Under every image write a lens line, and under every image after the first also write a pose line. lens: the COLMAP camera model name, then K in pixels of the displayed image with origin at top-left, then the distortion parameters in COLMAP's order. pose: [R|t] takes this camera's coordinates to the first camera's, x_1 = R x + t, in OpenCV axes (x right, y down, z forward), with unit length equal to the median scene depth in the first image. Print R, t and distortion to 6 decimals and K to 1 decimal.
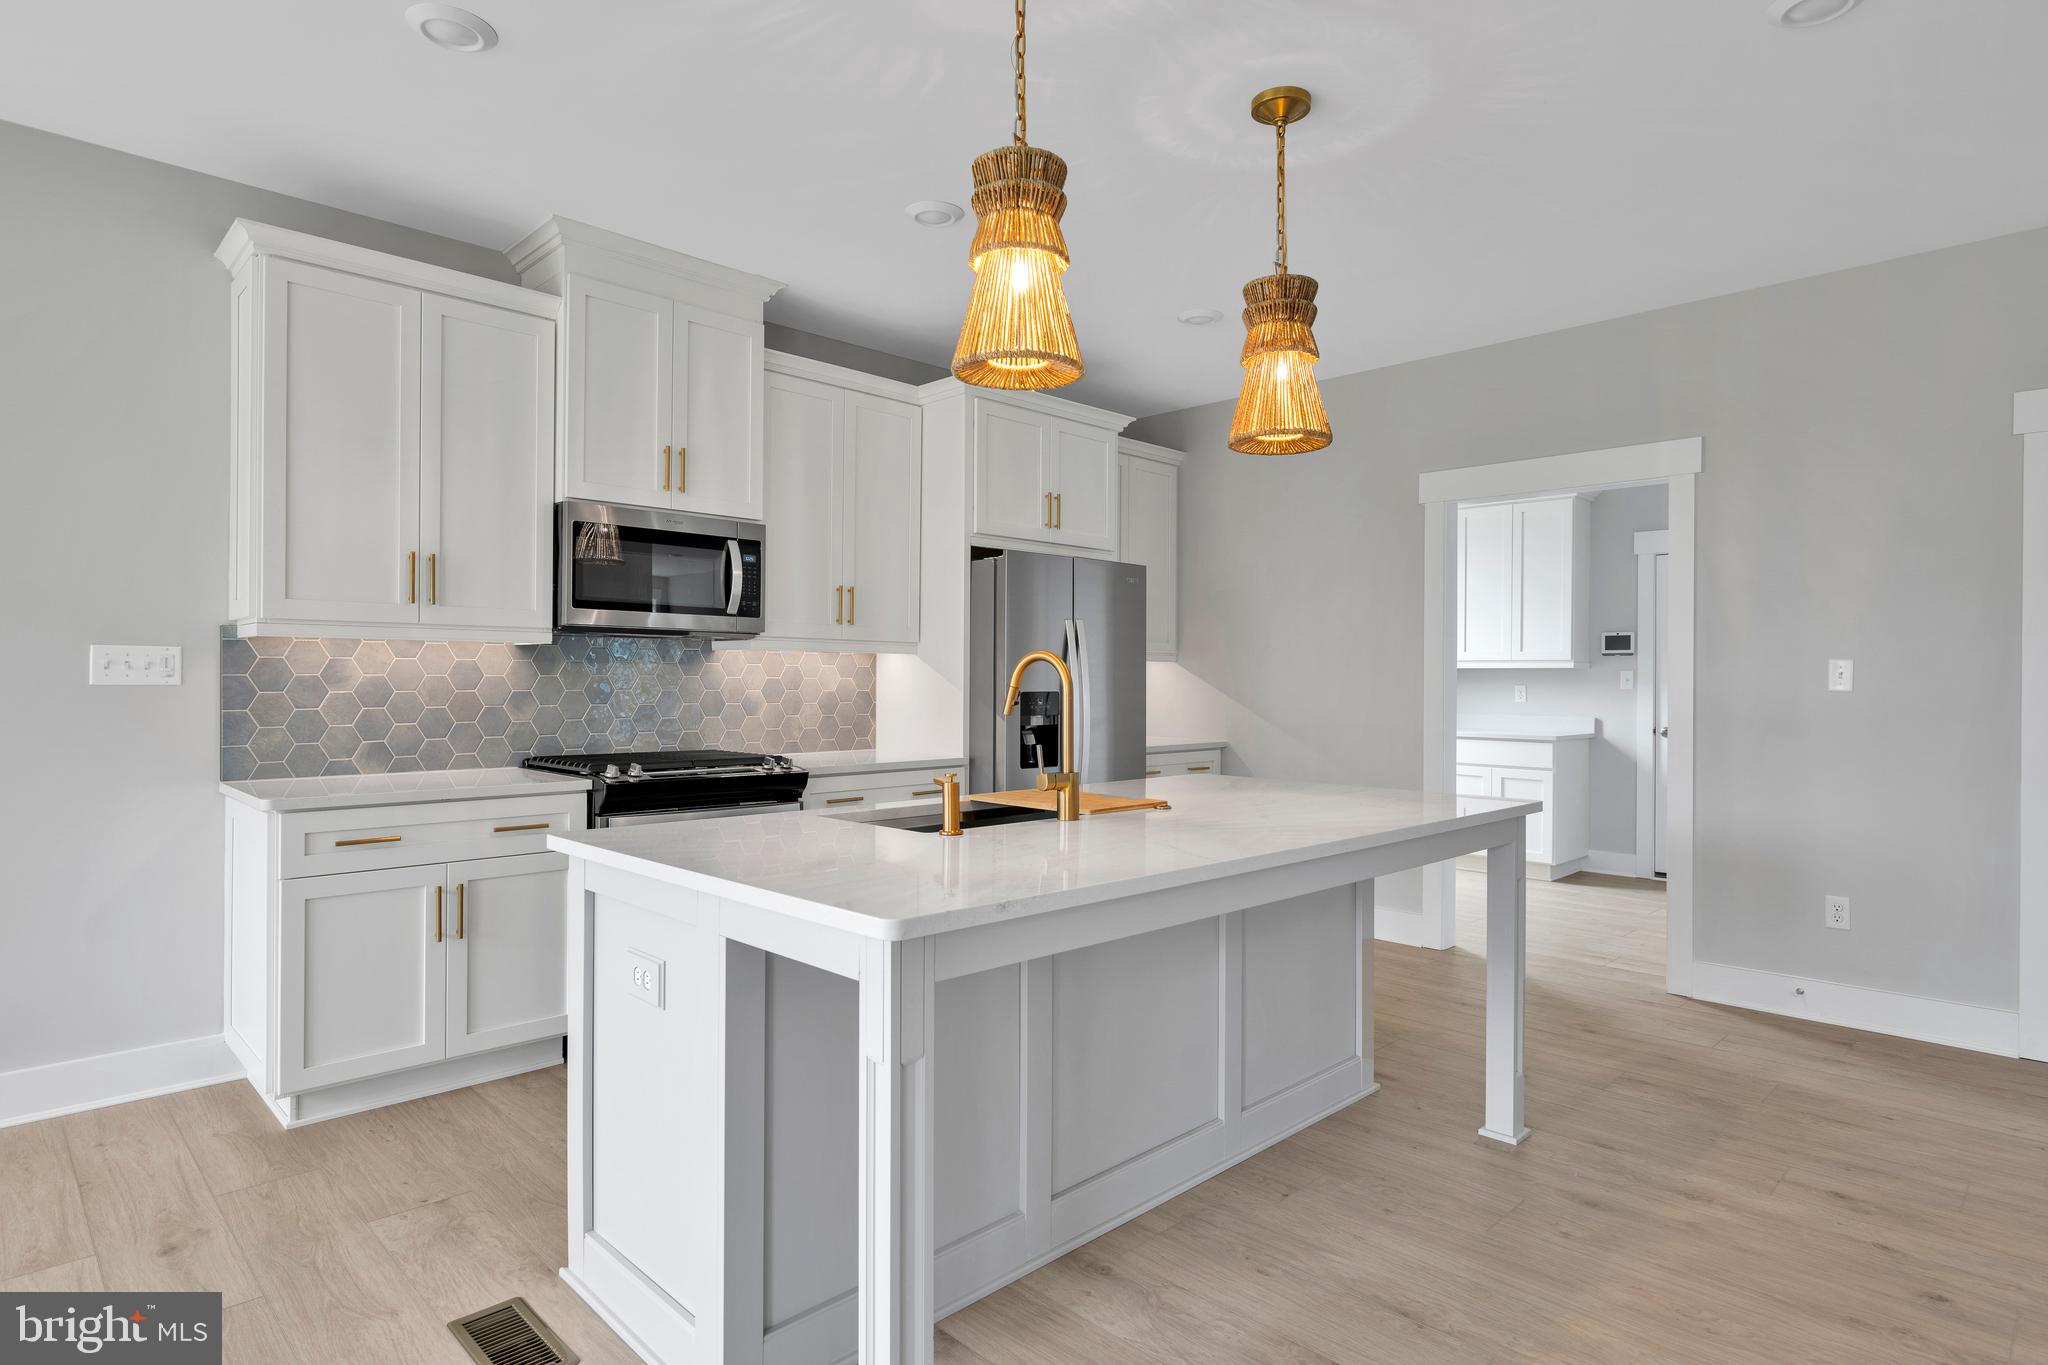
lens RADIAL K [[1082.7, 0, 1013.8], [0, 1082.7, 682.2], [0, 0, 1]] dist [-0.002607, -0.000941]
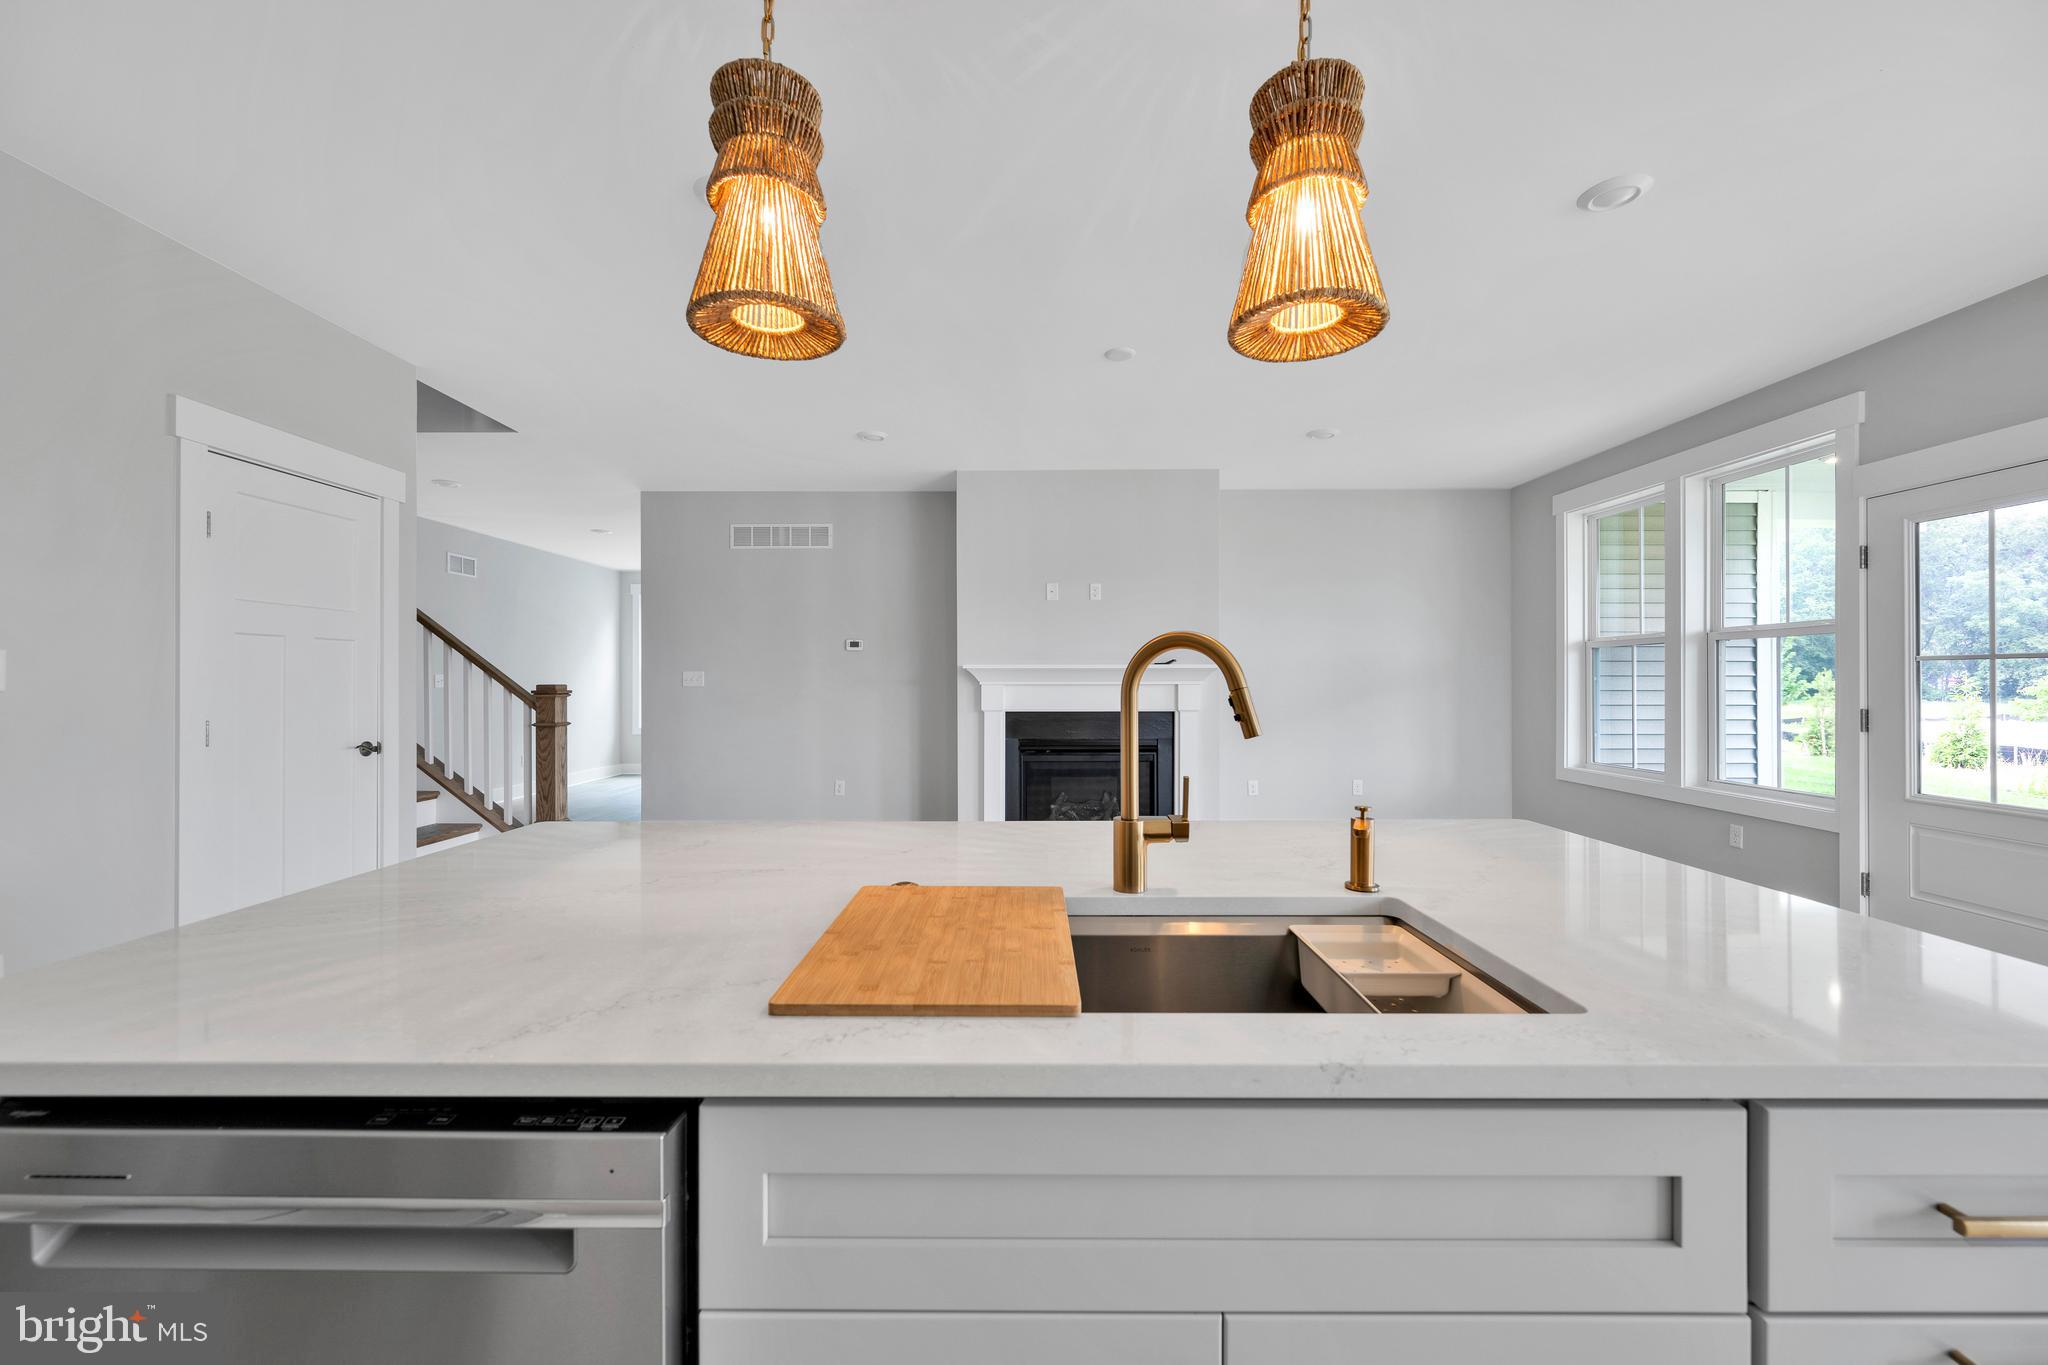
lens RADIAL K [[792.0, 0, 1018.2], [0, 792.0, 679.0], [0, 0, 1]] dist [-0.002079, -0.000277]
pose [[-0.717102, 0.000344, 0.696968, -0.171137], [-0.001089, 0.999998, -0.001614, -0.004188], [-0.696967, -0.001916, -0.717100, 1.033097]]
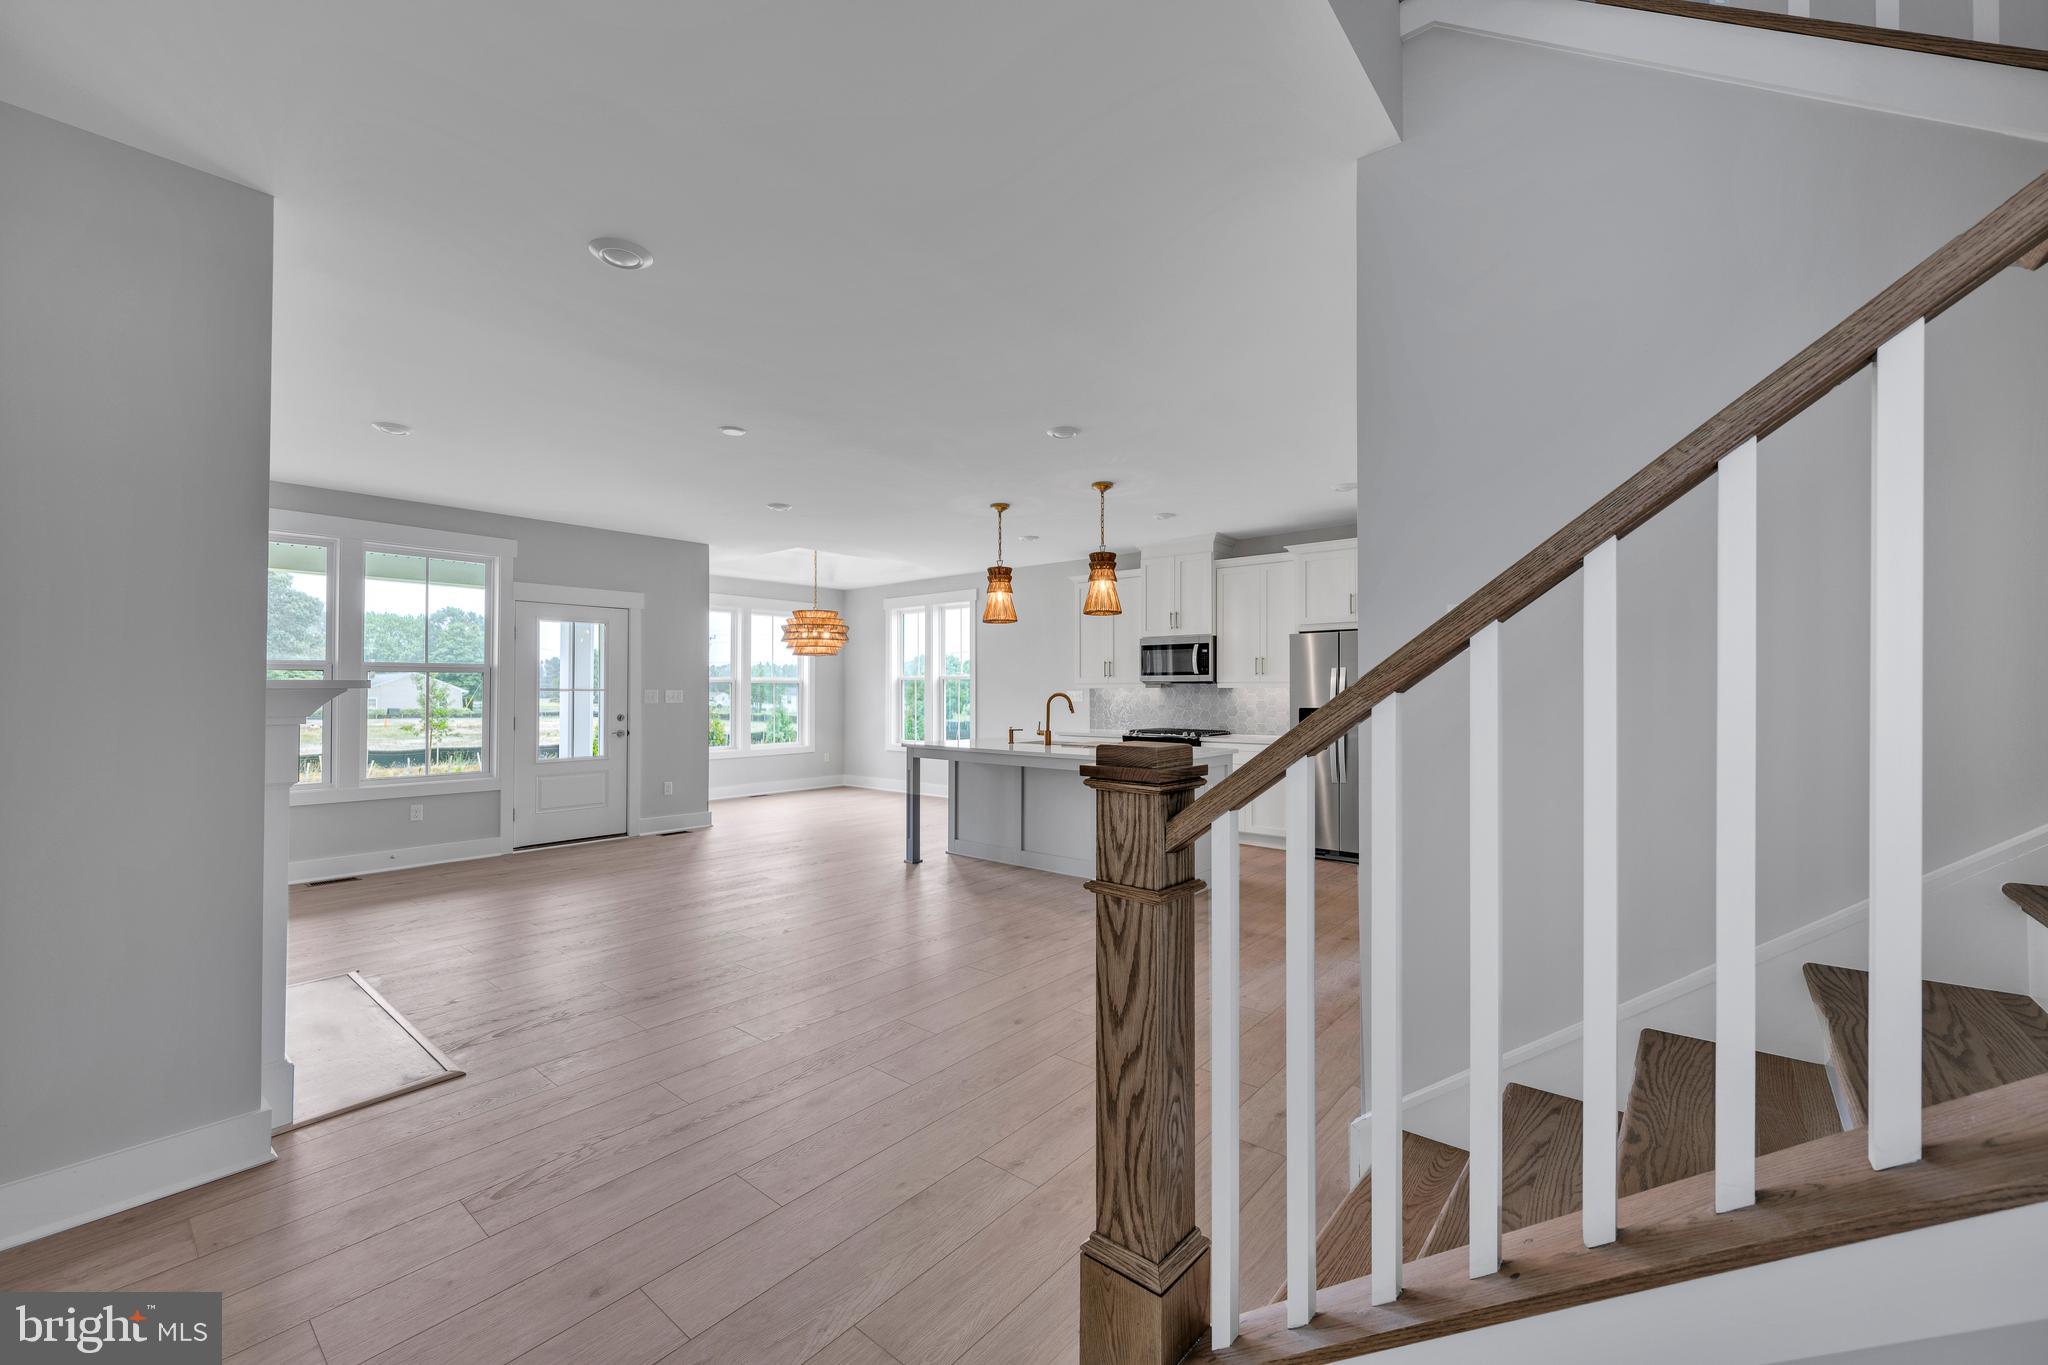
lens RADIAL K [[812.8, 0, 1024.0], [0, 812.8, 682.5], [0, 0, 1]] dist [-0.003692, -0.000096]
pose [[0.107723, -0.013294, -0.994092, 1.829503], [0.000543, 0.999911, -0.013313, -0.023809], [0.994181, 0.000894, 0.107721, 0.492107]]
